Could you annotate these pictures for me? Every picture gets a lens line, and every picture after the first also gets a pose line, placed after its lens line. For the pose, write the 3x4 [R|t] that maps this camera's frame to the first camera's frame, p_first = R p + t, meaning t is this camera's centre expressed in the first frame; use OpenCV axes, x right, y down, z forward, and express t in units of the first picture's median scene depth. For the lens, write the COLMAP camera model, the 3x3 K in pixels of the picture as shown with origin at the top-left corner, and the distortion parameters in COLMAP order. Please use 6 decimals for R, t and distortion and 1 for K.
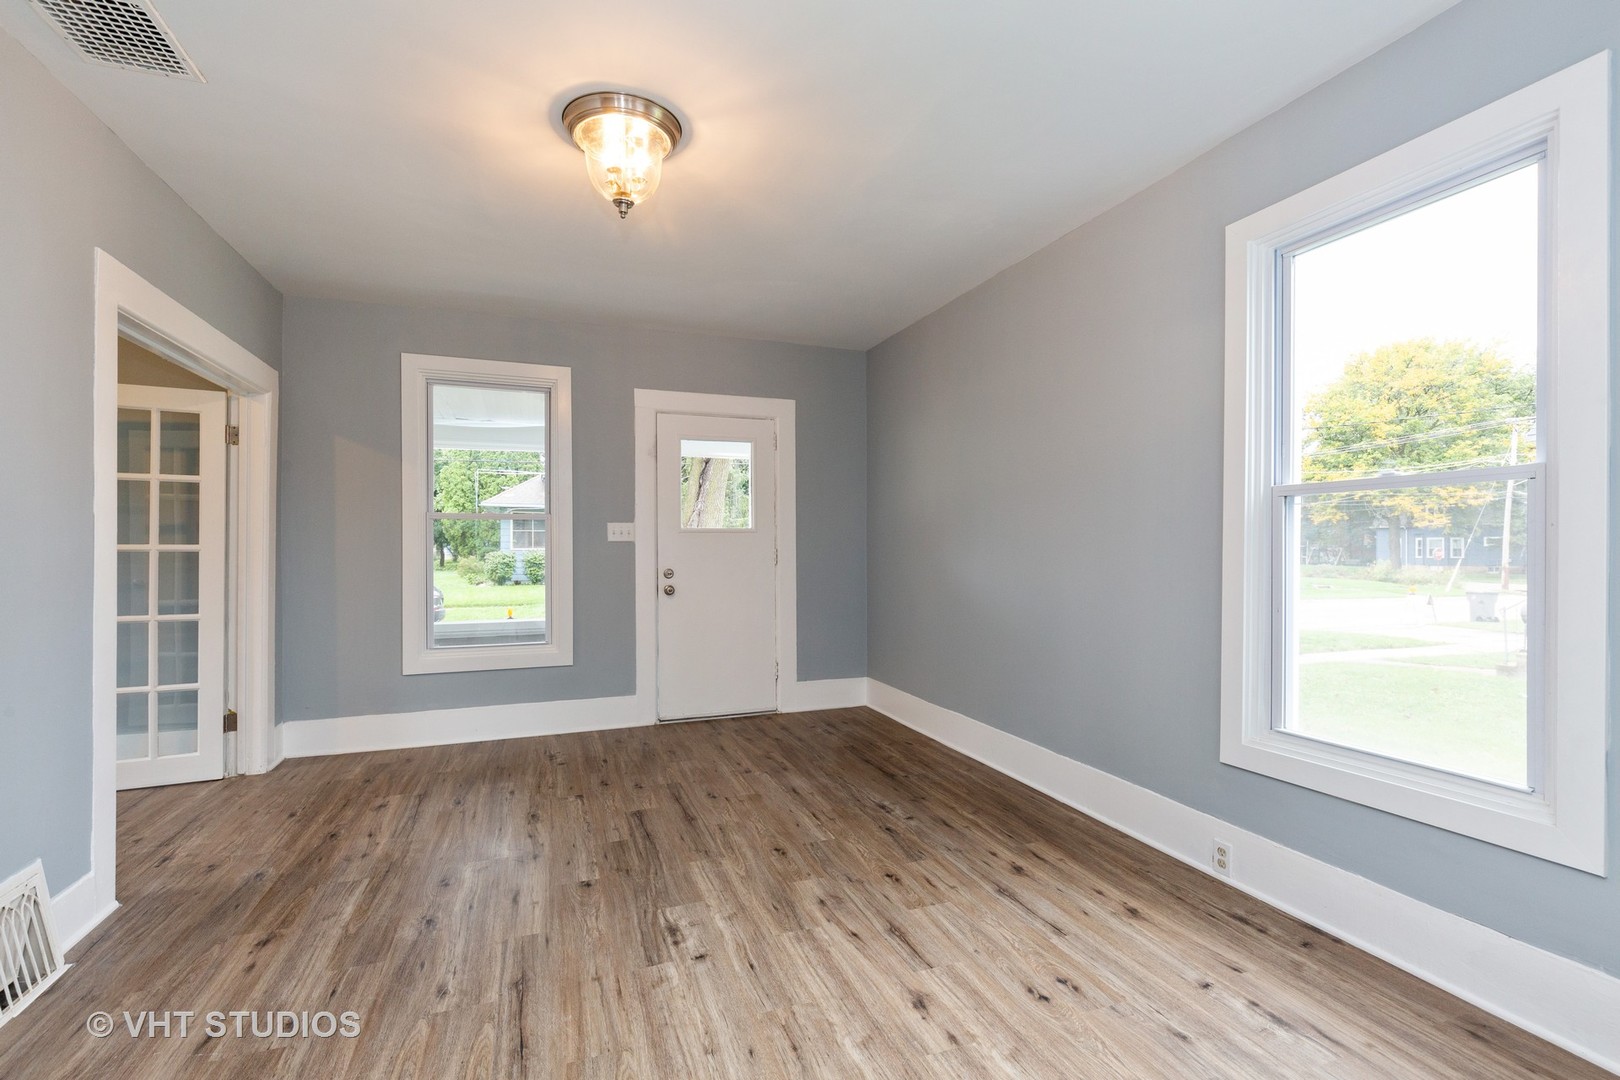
lens RADIAL K [[724.4, 0, 810.5], [0, 724.4, 543.9], [0, 0, 1]] dist [0.001677, 0.000057]
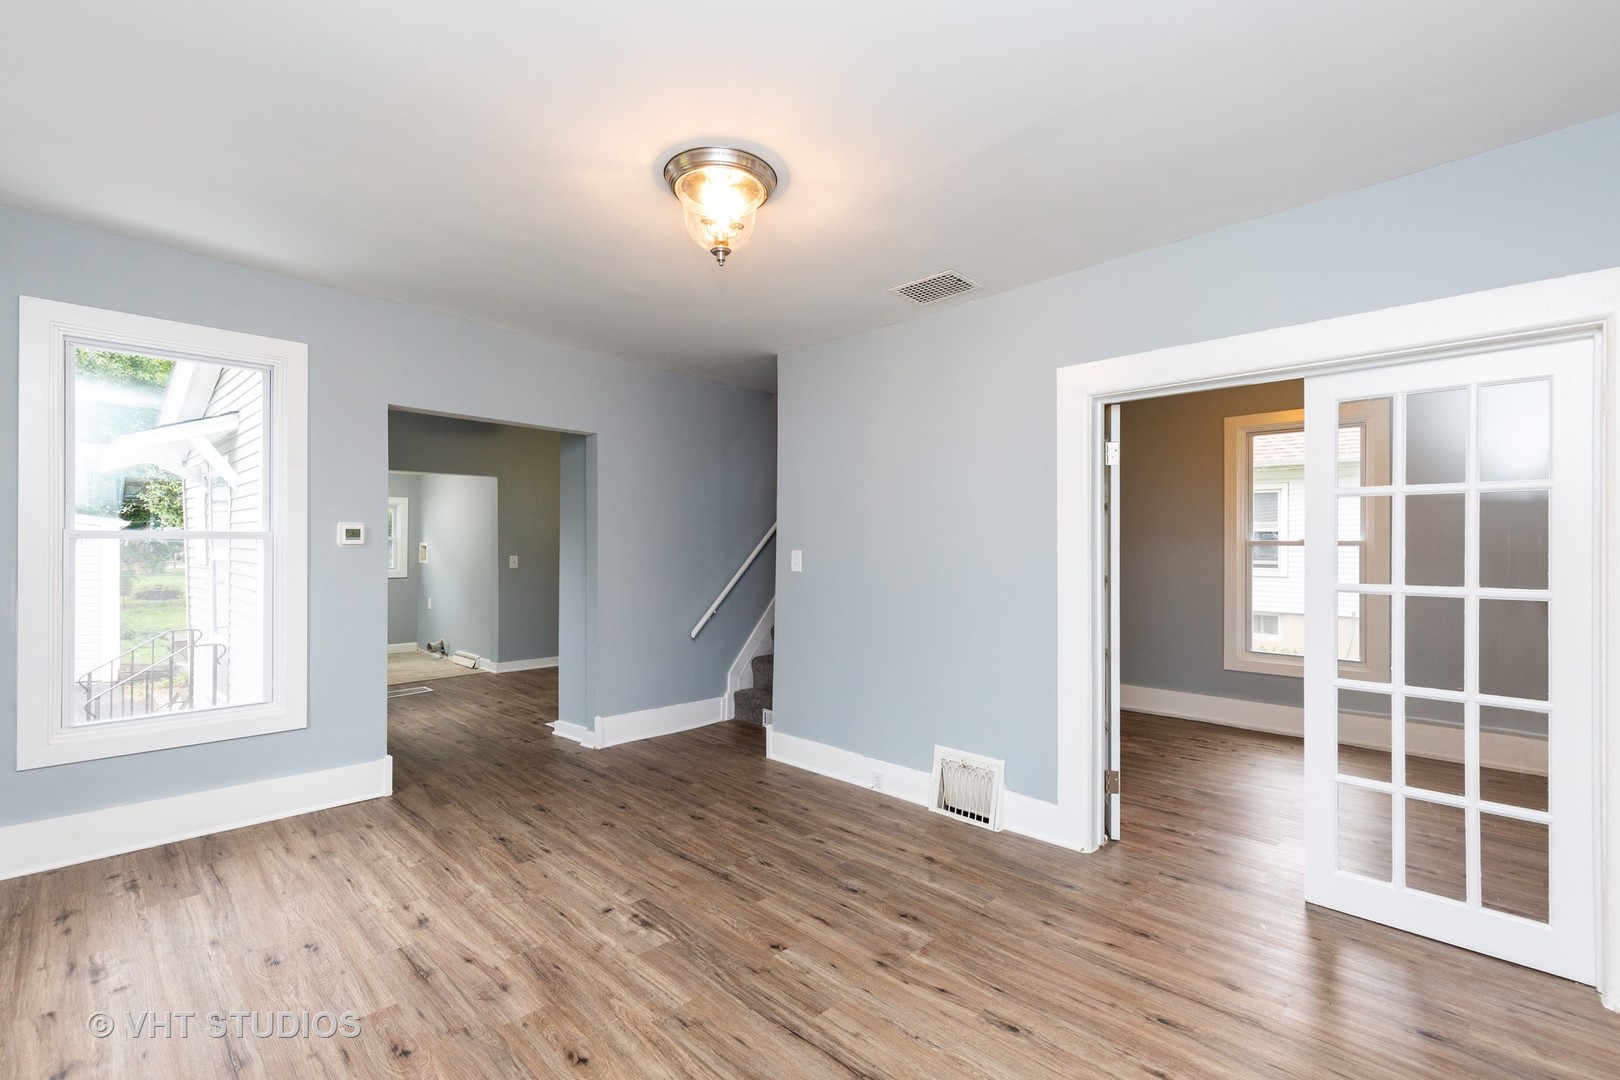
lens RADIAL K [[724.4, 0, 810.5], [0, 724.4, 547.4], [0, 0, 1]] dist [0.001677, 0.000057]
pose [[-0.905617, -0.006103, -0.424054, 0.060858], [-0.005109, 0.999981, -0.003480, -0.051711], [0.424067, -0.000985, -0.905630, 2.116271]]
